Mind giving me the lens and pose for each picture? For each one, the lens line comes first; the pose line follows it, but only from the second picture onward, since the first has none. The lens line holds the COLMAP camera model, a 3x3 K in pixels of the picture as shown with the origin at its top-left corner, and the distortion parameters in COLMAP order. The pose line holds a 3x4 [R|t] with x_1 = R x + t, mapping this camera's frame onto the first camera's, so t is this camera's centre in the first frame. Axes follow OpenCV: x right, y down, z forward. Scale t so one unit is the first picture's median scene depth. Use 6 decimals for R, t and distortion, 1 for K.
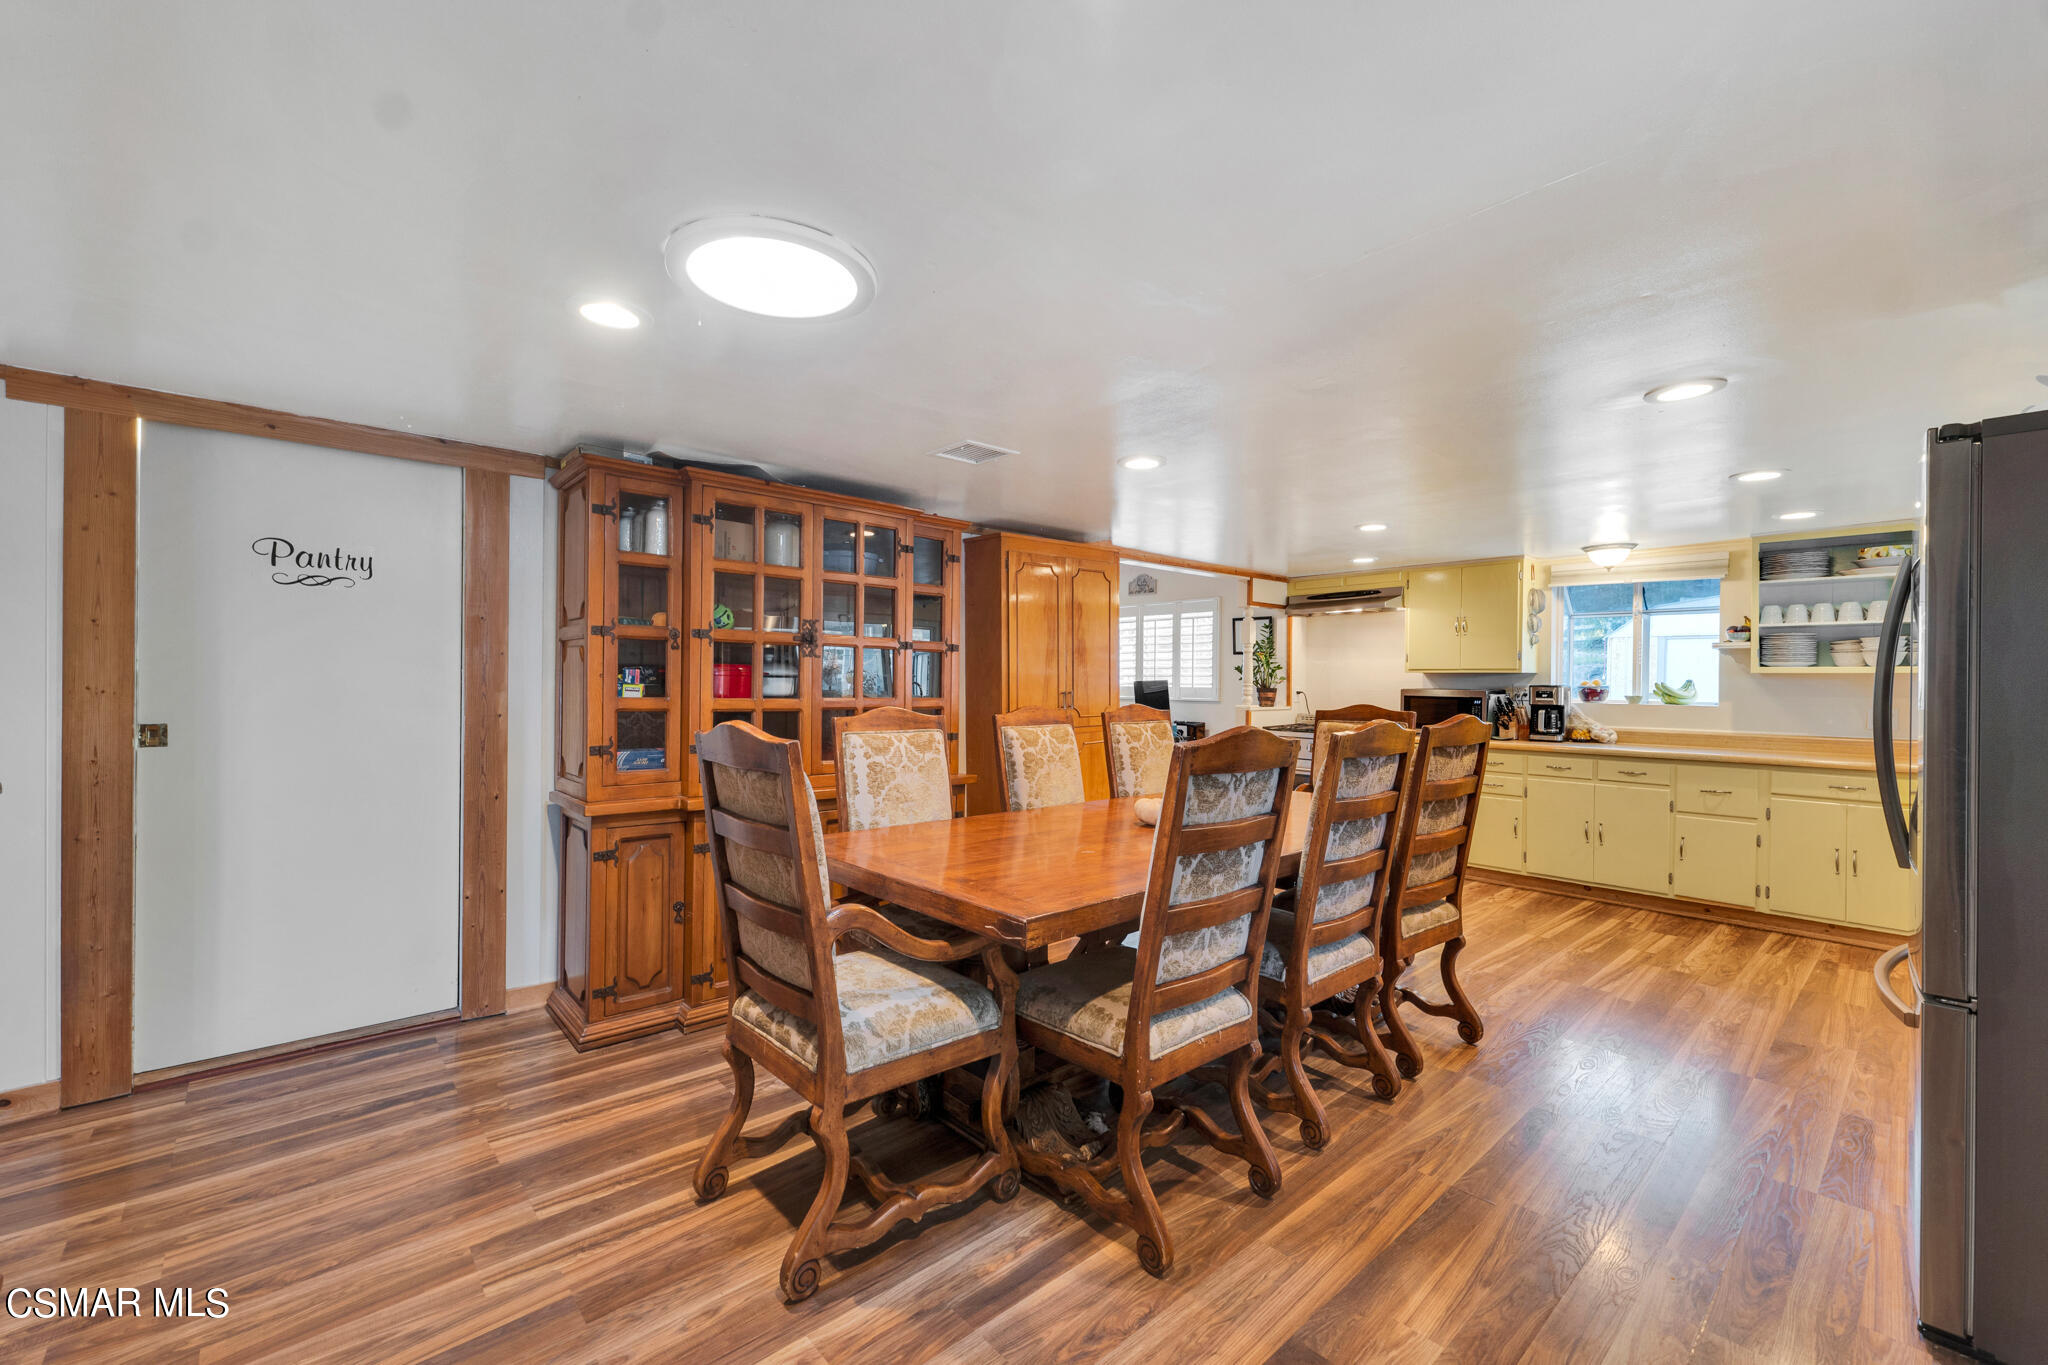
lens RADIAL K [[832.0, 0, 1020.1], [0, 832.0, 685.0], [0, 0, 1]] dist [0.000149, -0.000256]
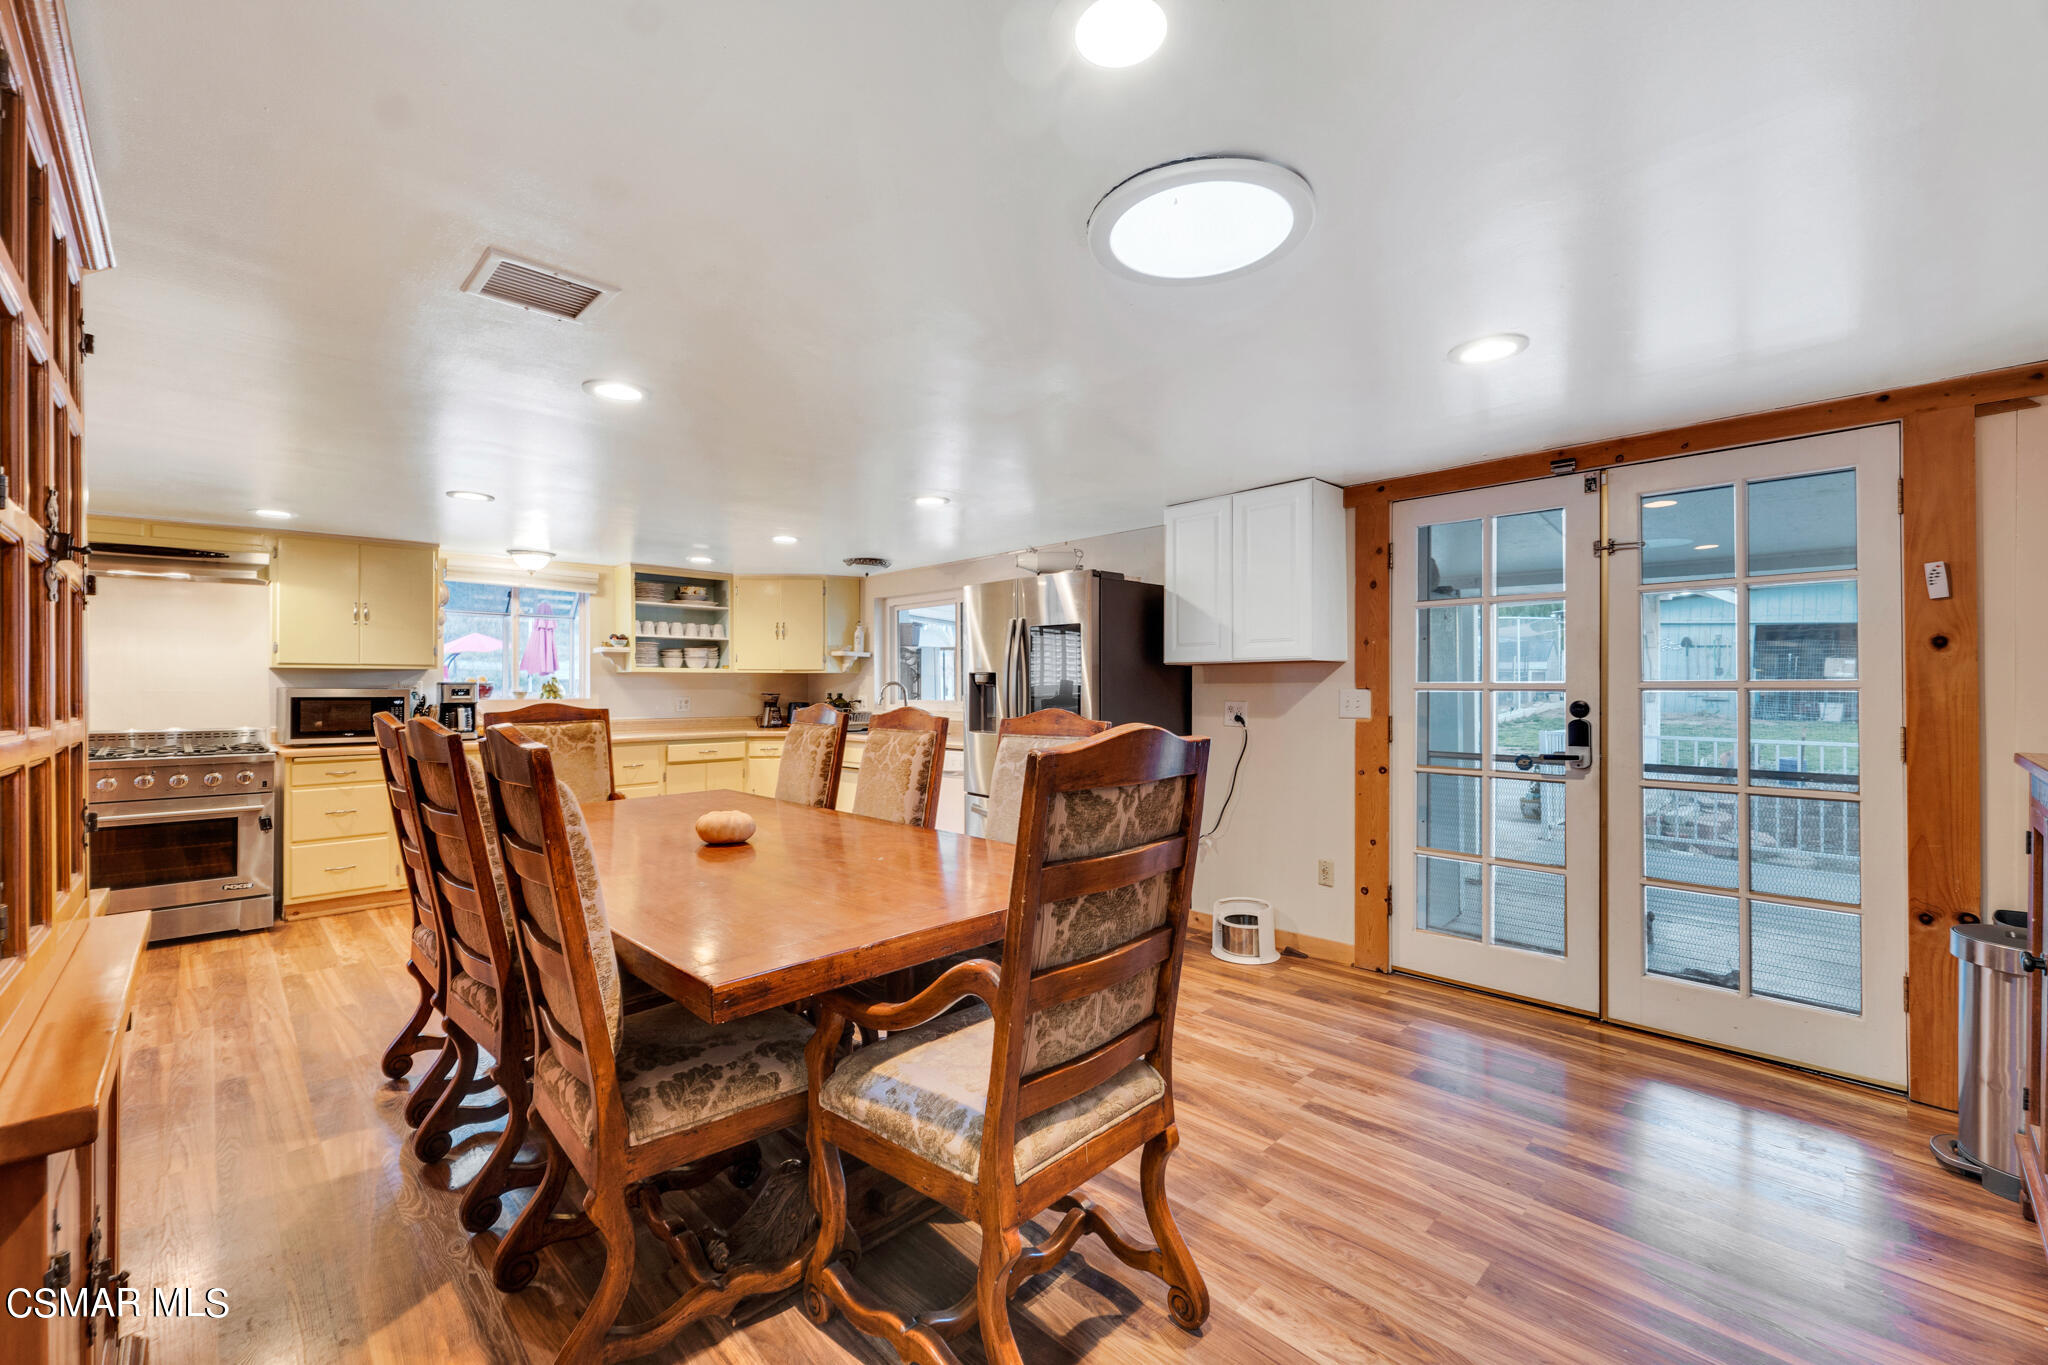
lens RADIAL K [[832.0, 0, 1025.9], [0, 832.0, 685.0], [0, 0, 1]] dist [0.000149, -0.000256]
pose [[-0.049131, -0.008026, 0.998760, -0.372686], [0.007213, 0.999939, 0.008391, -0.000304], [-0.998766, 0.007616, -0.049070, 0.389643]]
